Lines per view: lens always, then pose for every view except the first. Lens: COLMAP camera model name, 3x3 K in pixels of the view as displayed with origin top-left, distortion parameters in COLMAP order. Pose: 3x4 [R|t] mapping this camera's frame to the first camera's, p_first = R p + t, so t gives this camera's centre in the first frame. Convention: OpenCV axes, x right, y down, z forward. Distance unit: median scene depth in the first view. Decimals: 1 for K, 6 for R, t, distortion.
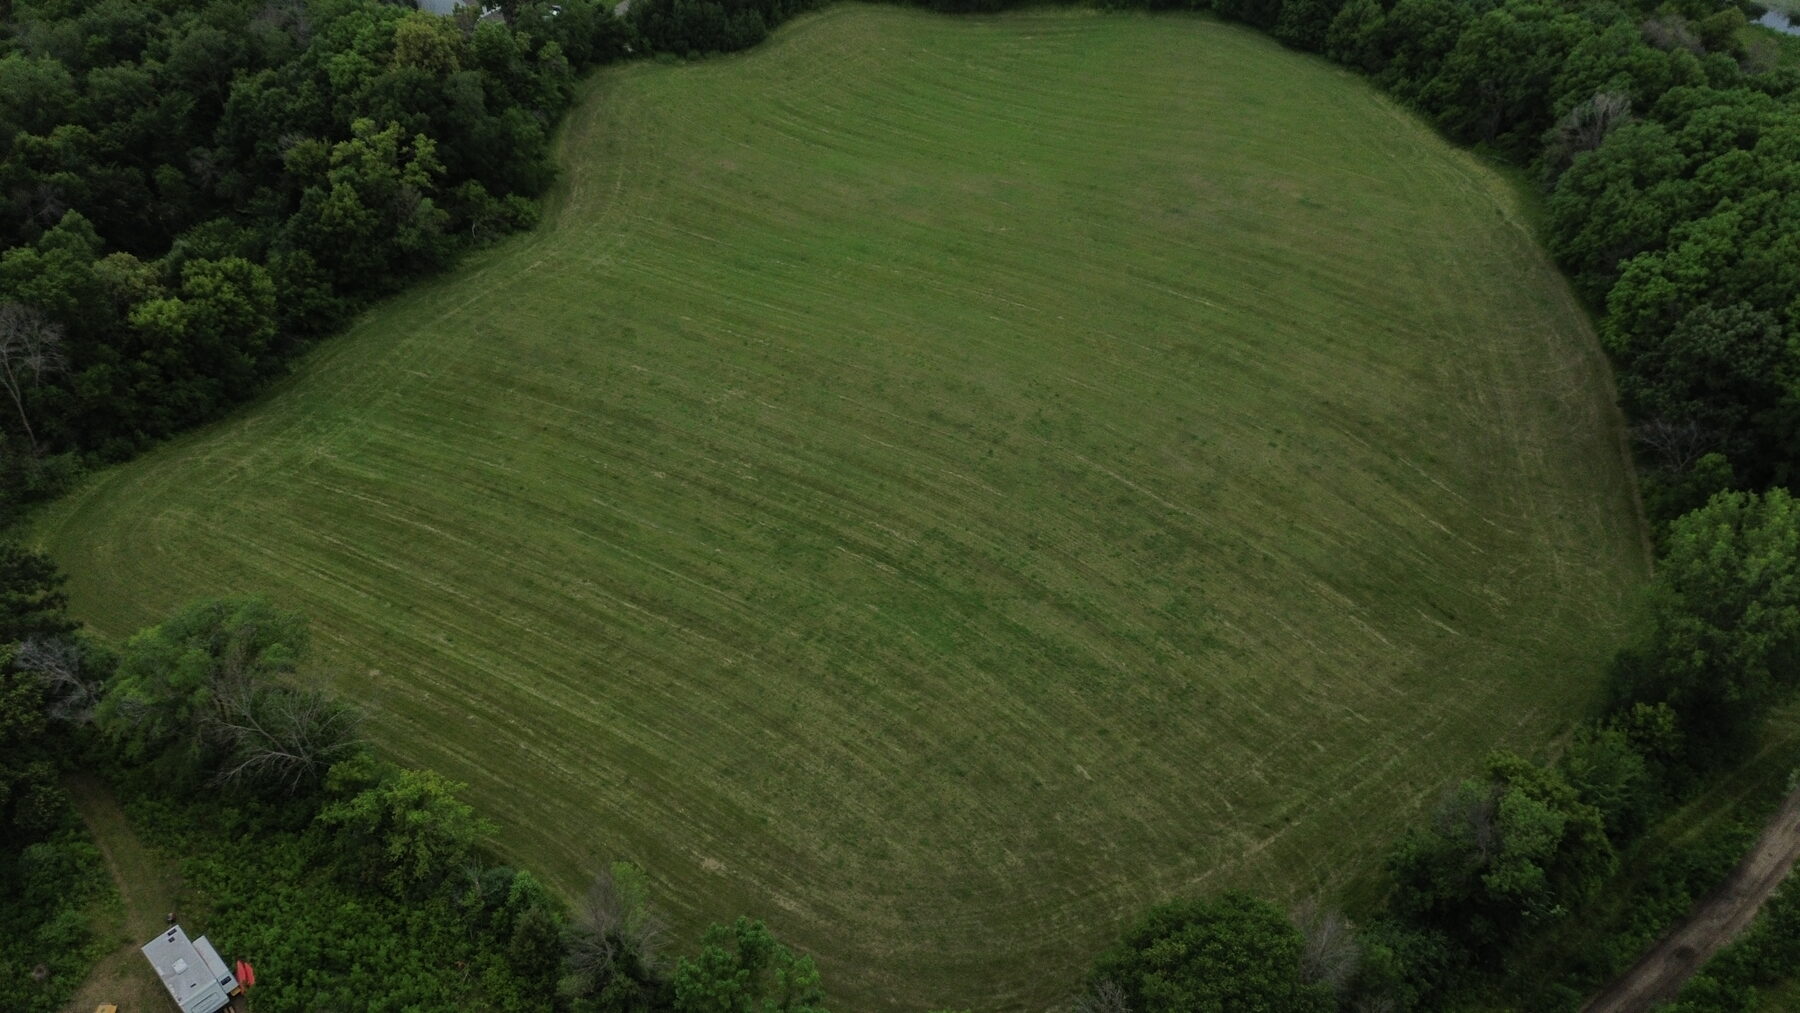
lens RADIAL K [[1274.4, 0, 901.0], [0, 1274.4, 503.4], [0, 0, 1]] dist [0.061329, -0.061050]
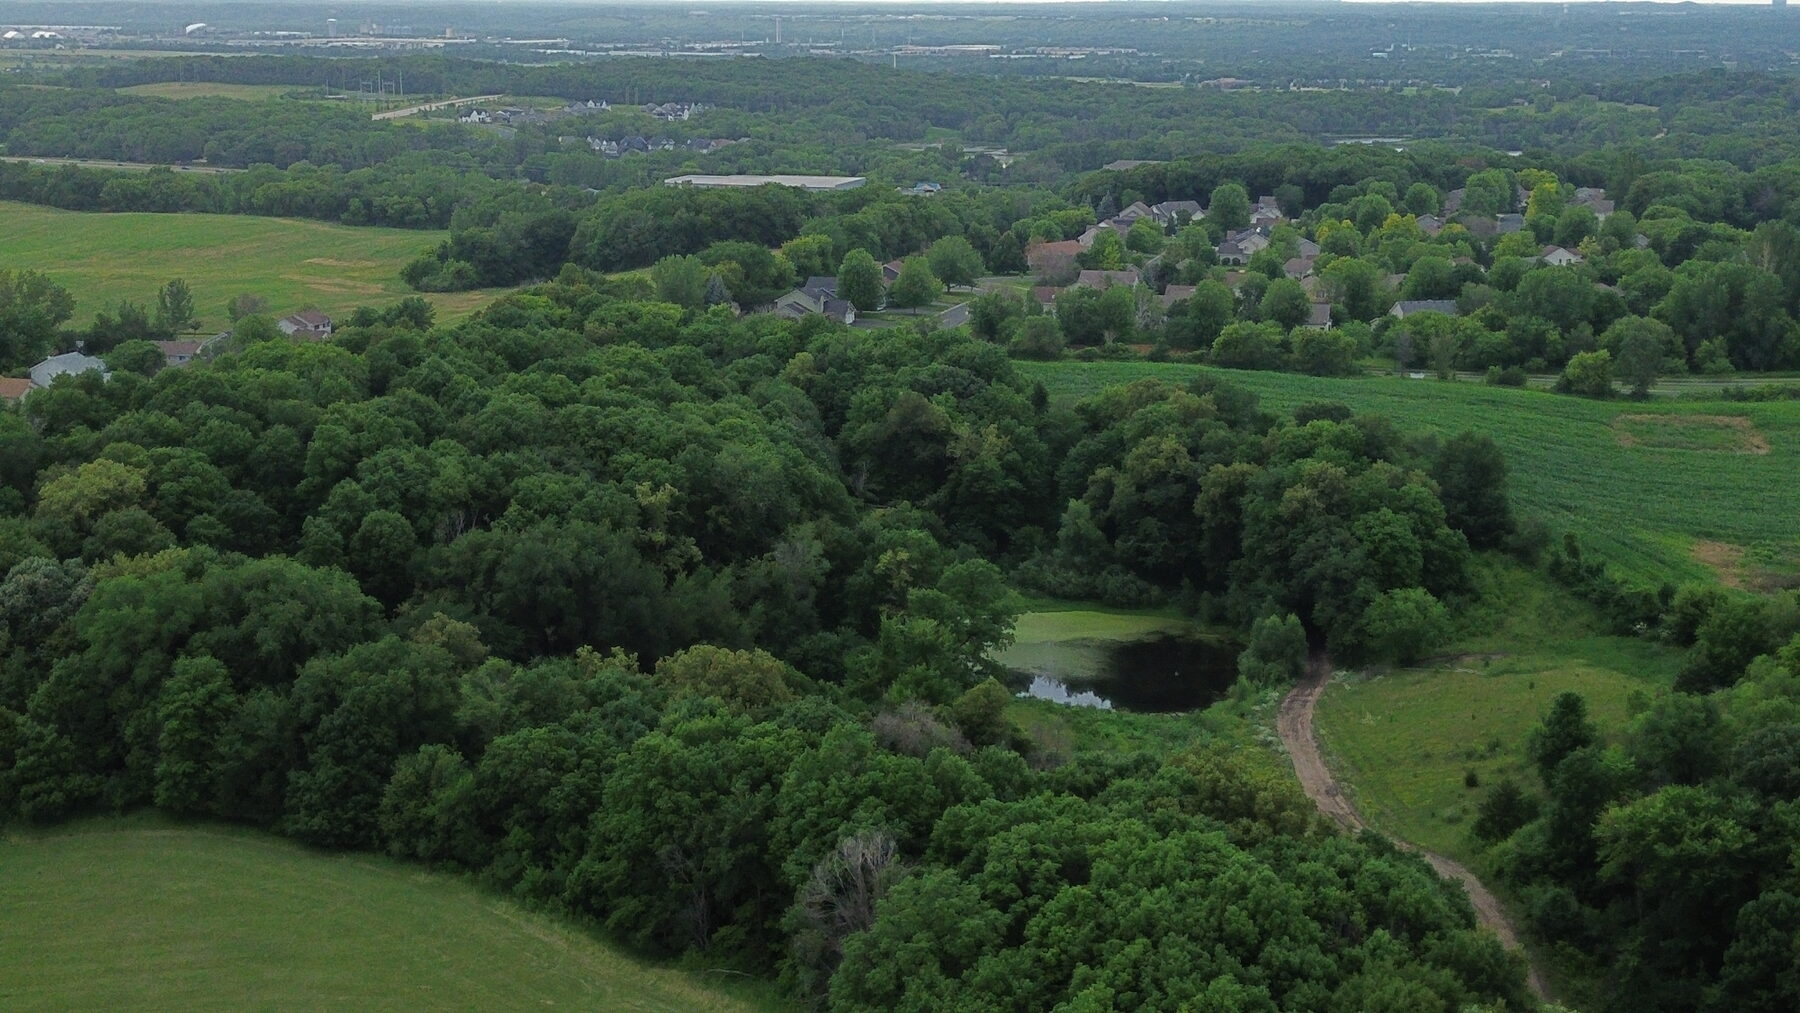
lens RADIAL K [[1274.4, 0, 862.0], [0, 1274.4, 583.0], [0, 0, 1]] dist [0.061329, -0.061050]
pose [[0.853960, -0.082402, 0.513773, 0.256695], [0.319697, 0.862126, -0.393107, -0.186282], [-0.410544, 0.499949, 0.762564, 0.494647]]
